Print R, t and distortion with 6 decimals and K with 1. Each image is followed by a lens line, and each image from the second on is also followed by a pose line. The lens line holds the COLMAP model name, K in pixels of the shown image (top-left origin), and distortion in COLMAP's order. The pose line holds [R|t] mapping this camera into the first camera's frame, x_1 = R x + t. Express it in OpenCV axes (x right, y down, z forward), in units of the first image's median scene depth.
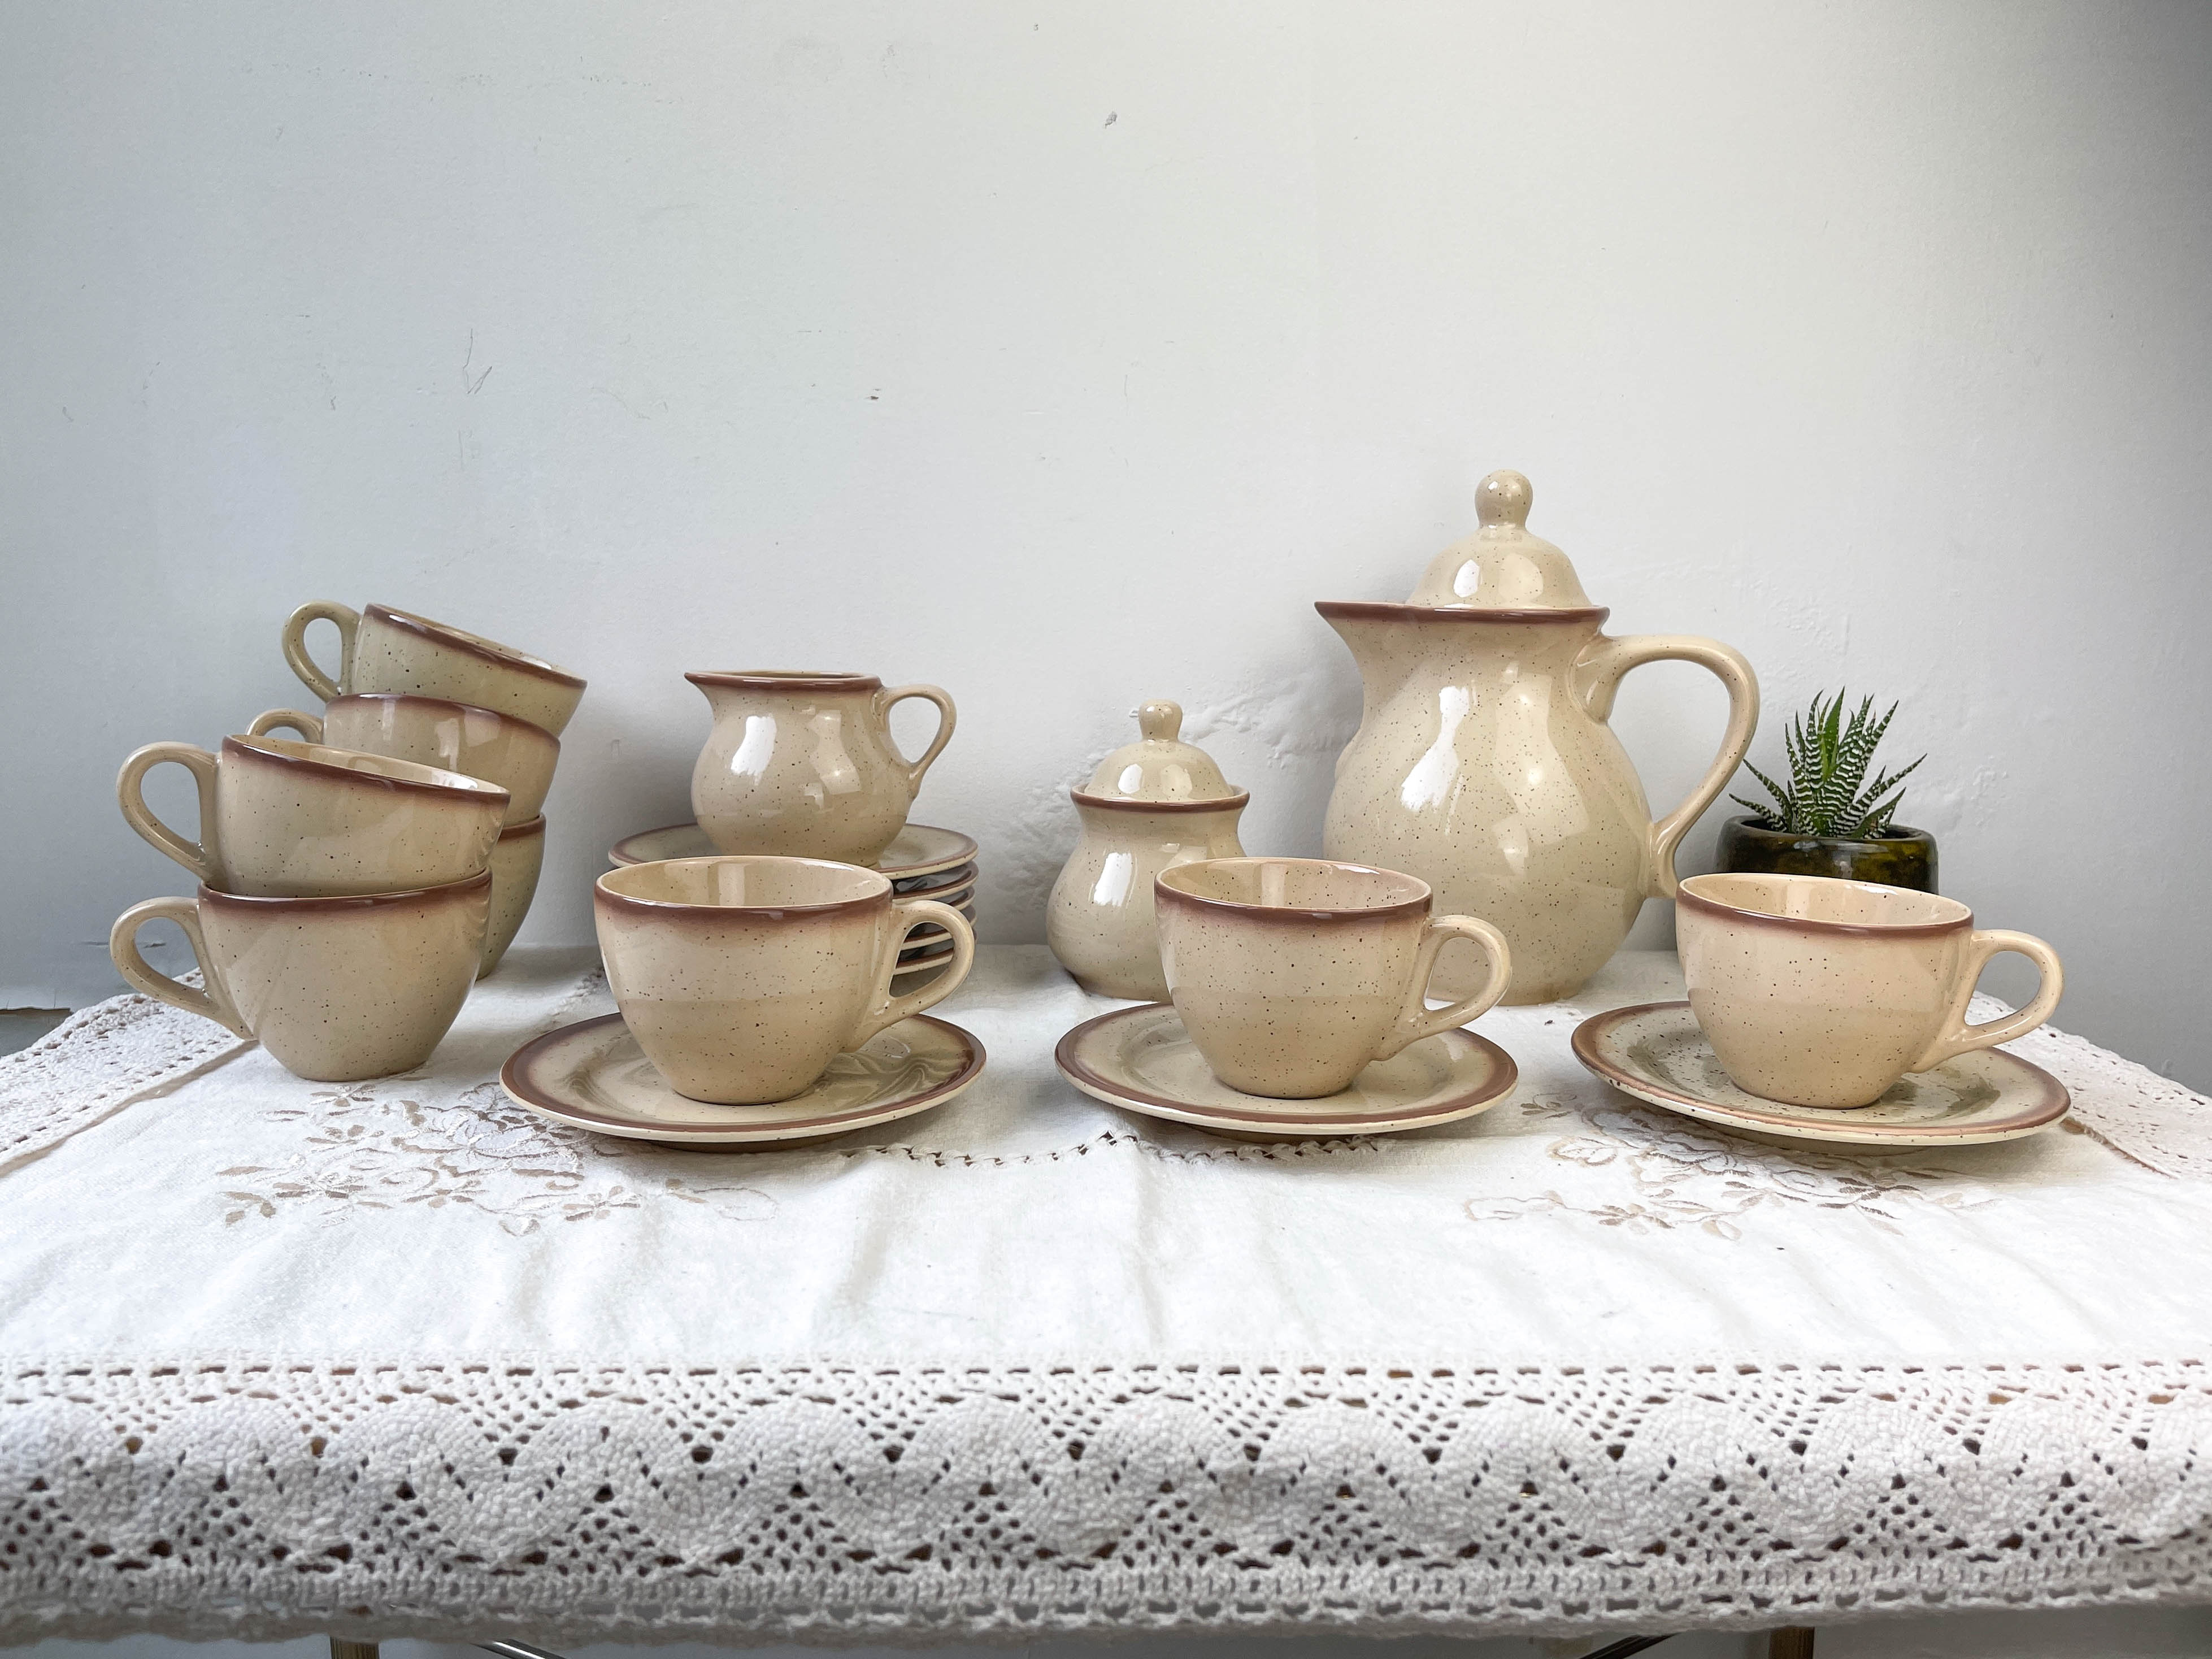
lens RADIAL K [[1808.7, 0, 1106.0], [0, 1808.7, 829.5], [0, 0, 1]] dist [0.011133, -0.012240]
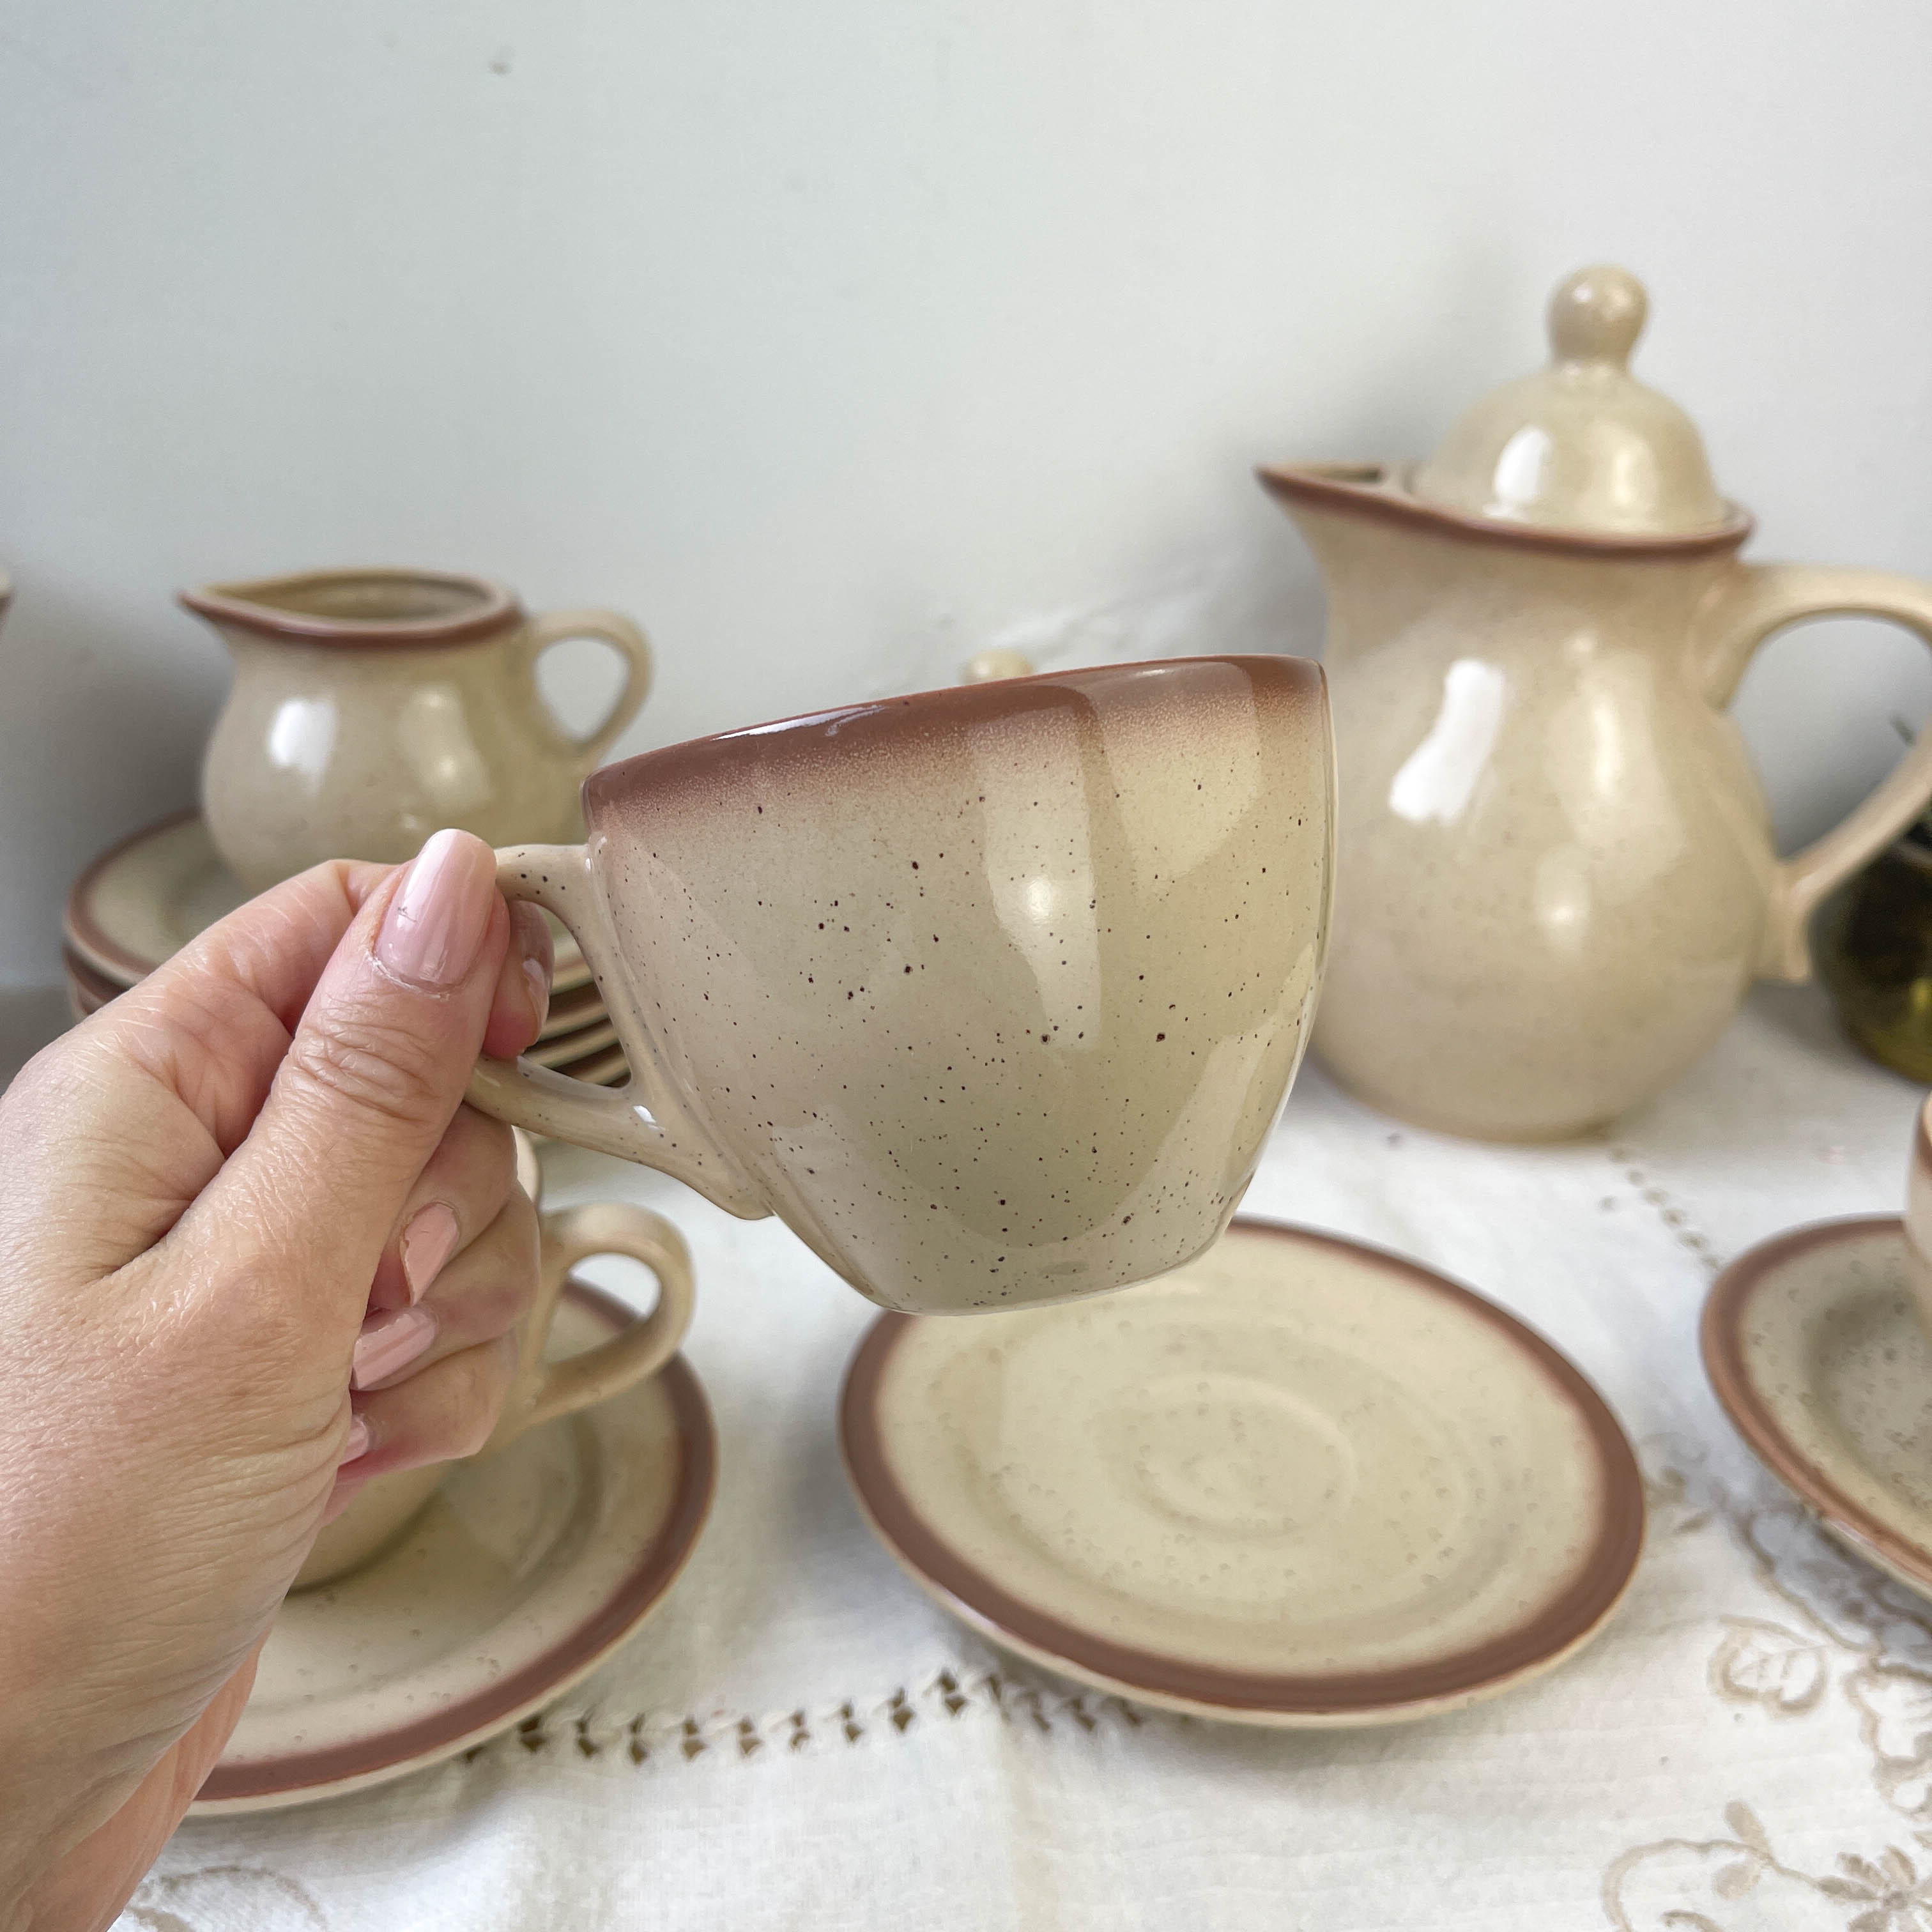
lens RADIAL K [[1973.1, 0, 931.3], [0, 1973.1, 821.4], [0, 0, 1]] dist [-0.006038, -0.000752]
pose [[0.997806, 0.009871, 0.065465, -0.042780], [-0.024861, 0.972321, 0.232322, -0.211249], [-0.061360, -0.233440, 0.970433, 0.452192]]
